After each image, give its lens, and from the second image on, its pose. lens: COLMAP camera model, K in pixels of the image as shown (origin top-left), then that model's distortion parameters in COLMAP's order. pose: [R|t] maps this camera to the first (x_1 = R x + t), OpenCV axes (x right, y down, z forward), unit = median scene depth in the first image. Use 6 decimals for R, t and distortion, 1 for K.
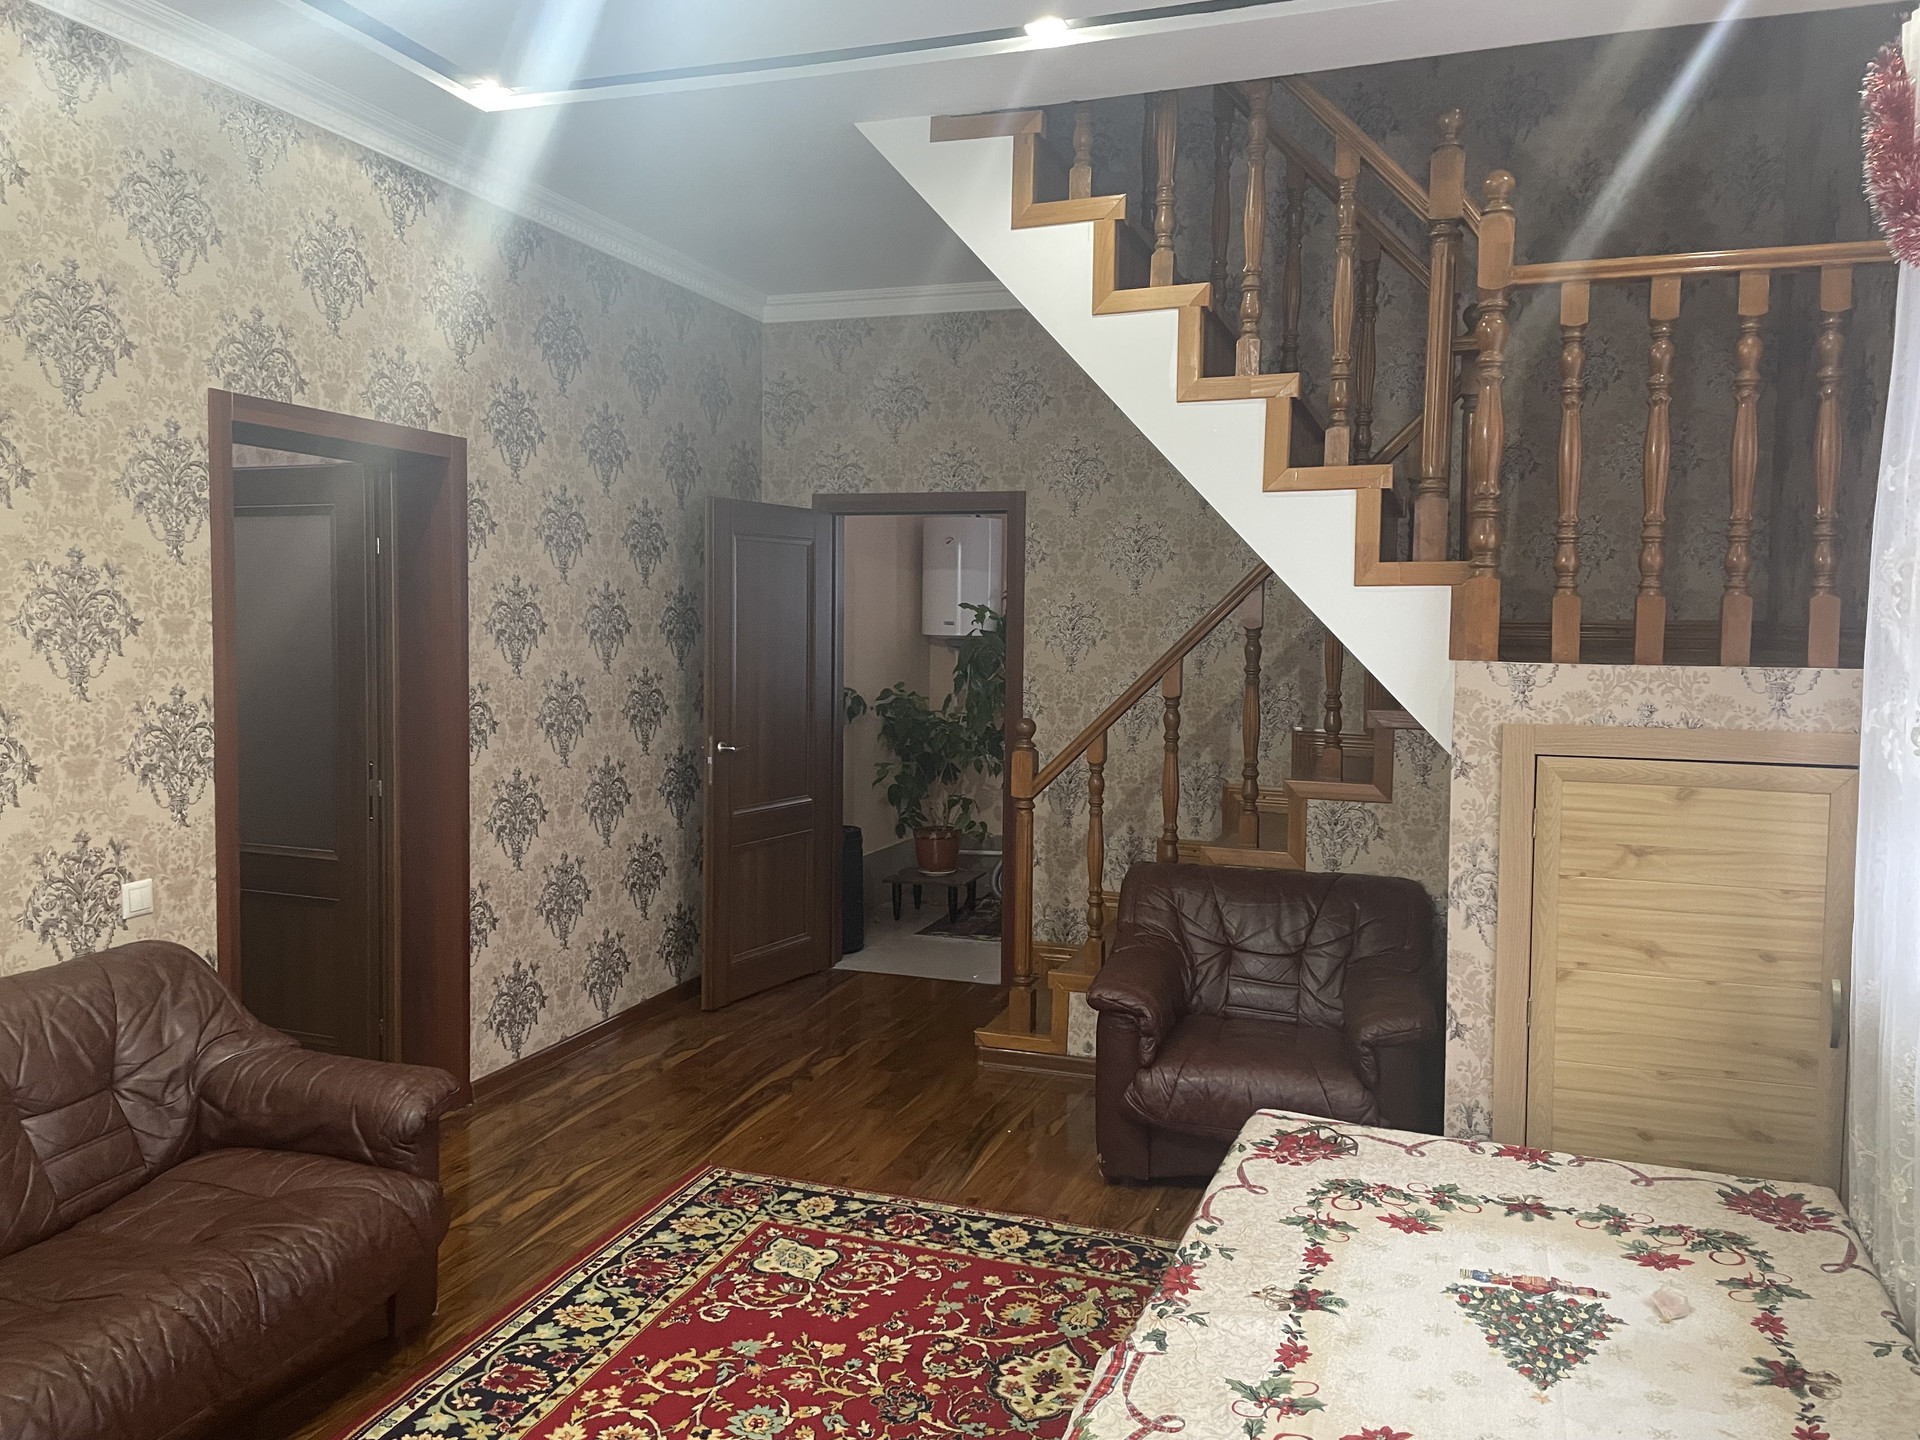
lens RADIAL K [[1459.7, 0, 960.0], [0, 1459.7, 720.0], [0, 0, 1]] dist [0.078095, -0.107469]
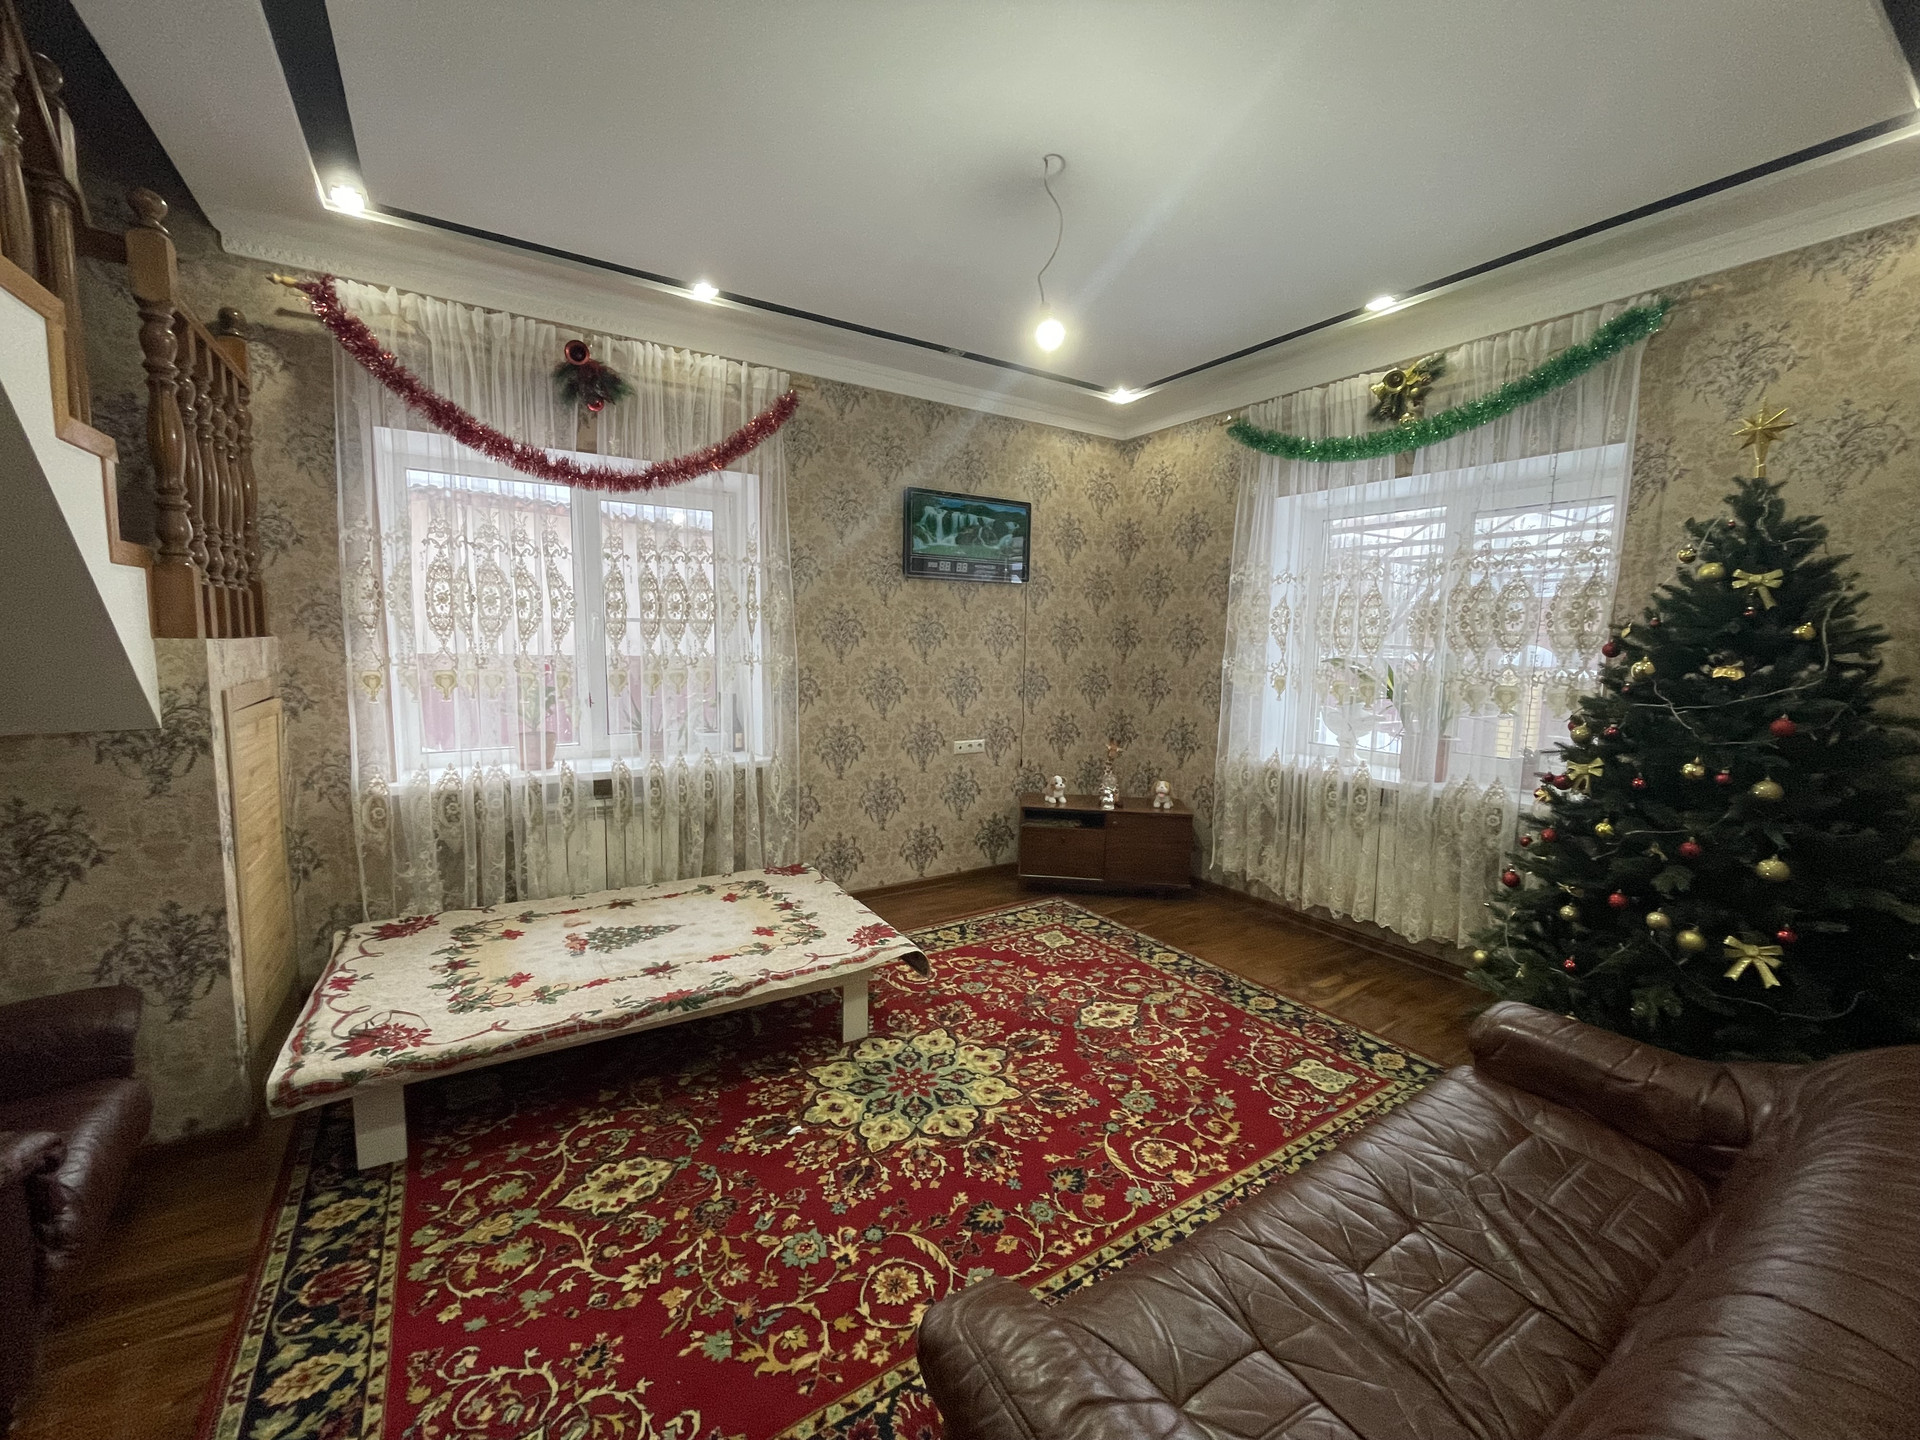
lens RADIAL K [[776.0, 0, 960.0], [0, 776.0, 720.0], [0, 0, 1]] dist [-0.003230, -0.000122]
pose [[-0.788012, -0.091278, 0.608856, -0.581983], [0.013929, 0.986052, 0.165854, -0.081948], [-0.615502, 0.139176, -0.775749, 1.311173]]
